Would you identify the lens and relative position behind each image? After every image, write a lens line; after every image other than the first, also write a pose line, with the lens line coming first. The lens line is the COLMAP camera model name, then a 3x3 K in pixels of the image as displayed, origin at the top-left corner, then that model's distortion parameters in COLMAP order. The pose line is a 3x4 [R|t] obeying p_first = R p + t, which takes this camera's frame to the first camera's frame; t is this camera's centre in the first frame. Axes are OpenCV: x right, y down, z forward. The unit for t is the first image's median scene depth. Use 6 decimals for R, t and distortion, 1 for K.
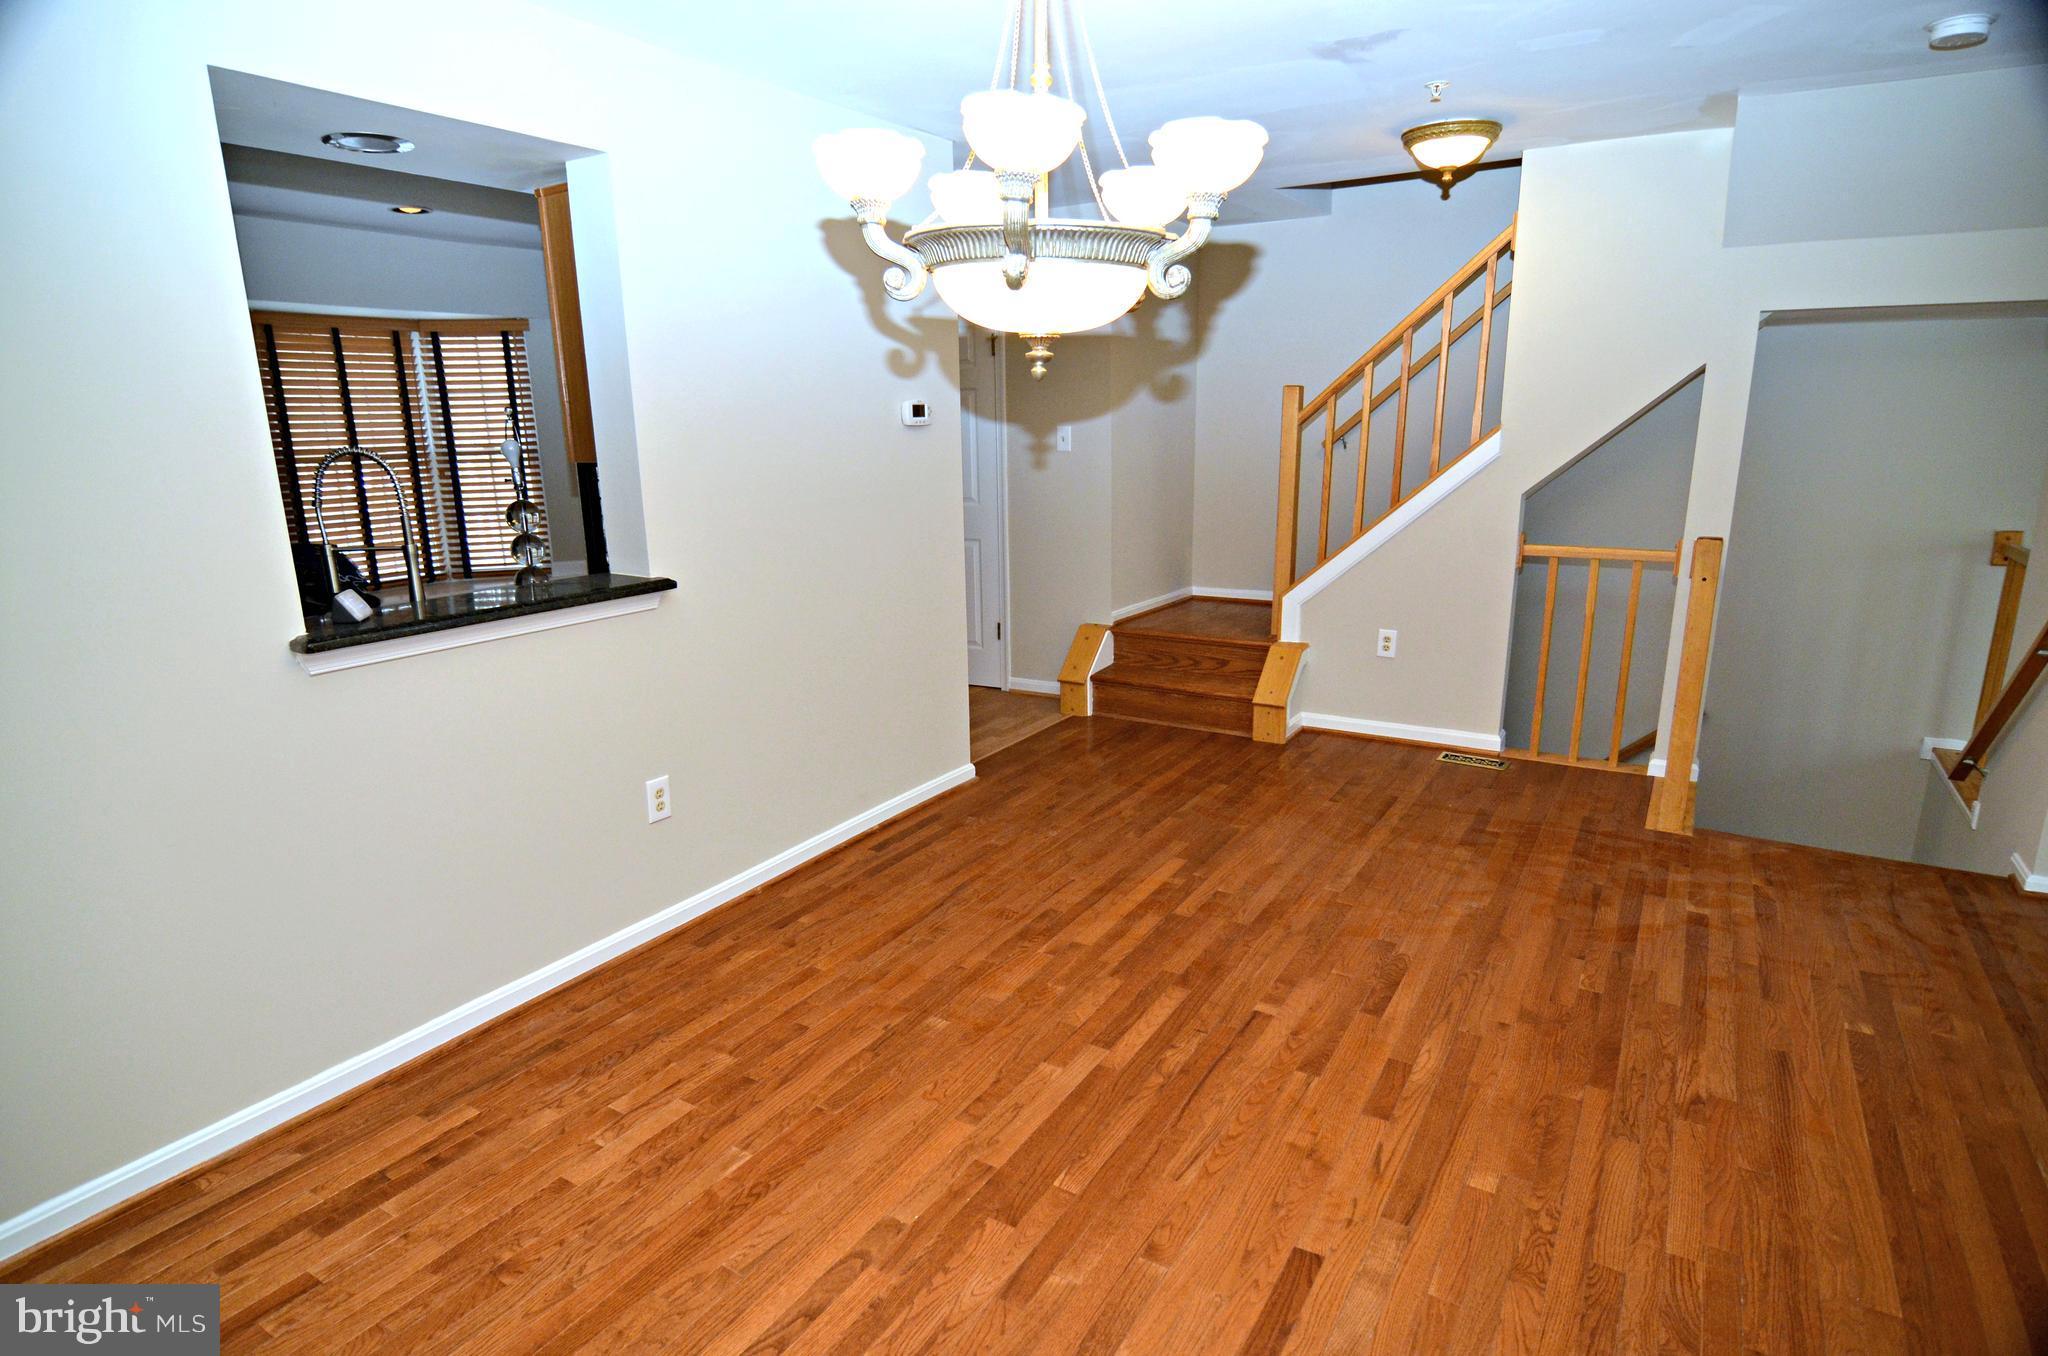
lens RADIAL K [[1096.4, 0, 1012.7], [0, 1096.4, 704.4], [0, 0, 1]] dist [-0.003938, -0.011473]
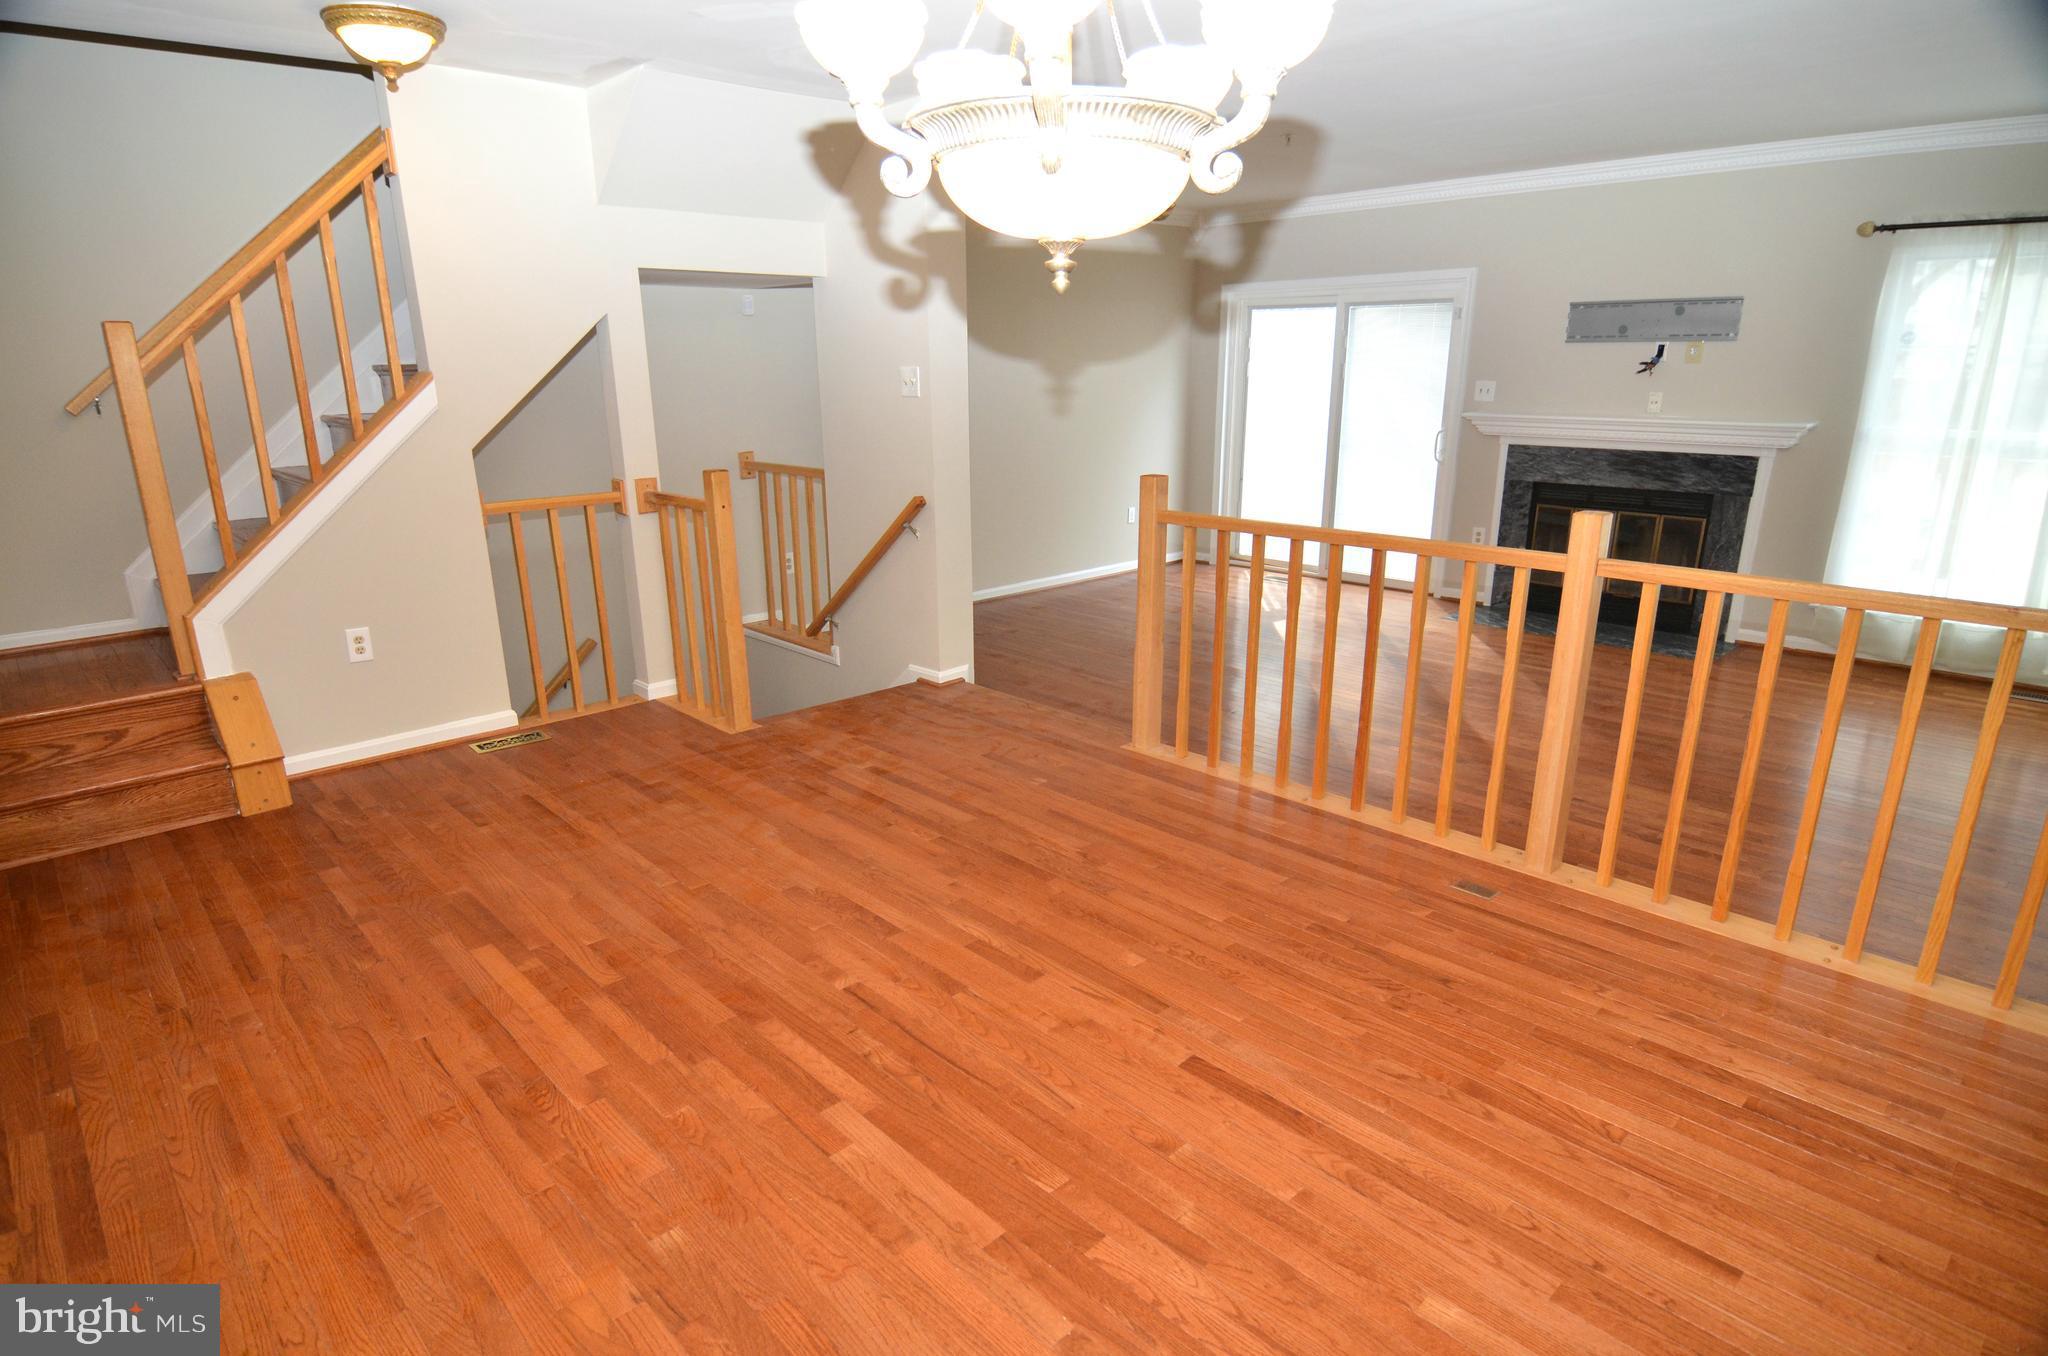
lens RADIAL K [[1113.7, 0, 1016.5], [0, 1113.7, 707.7], [0, 0, 1]] dist [-0.005561, -0.011616]
pose [[0.256020, -0.276253, 0.926358, -0.448217], [0.249334, 0.944742, 0.212826, -0.092971], [-0.933963, 0.176485, 0.310752, 0.414786]]
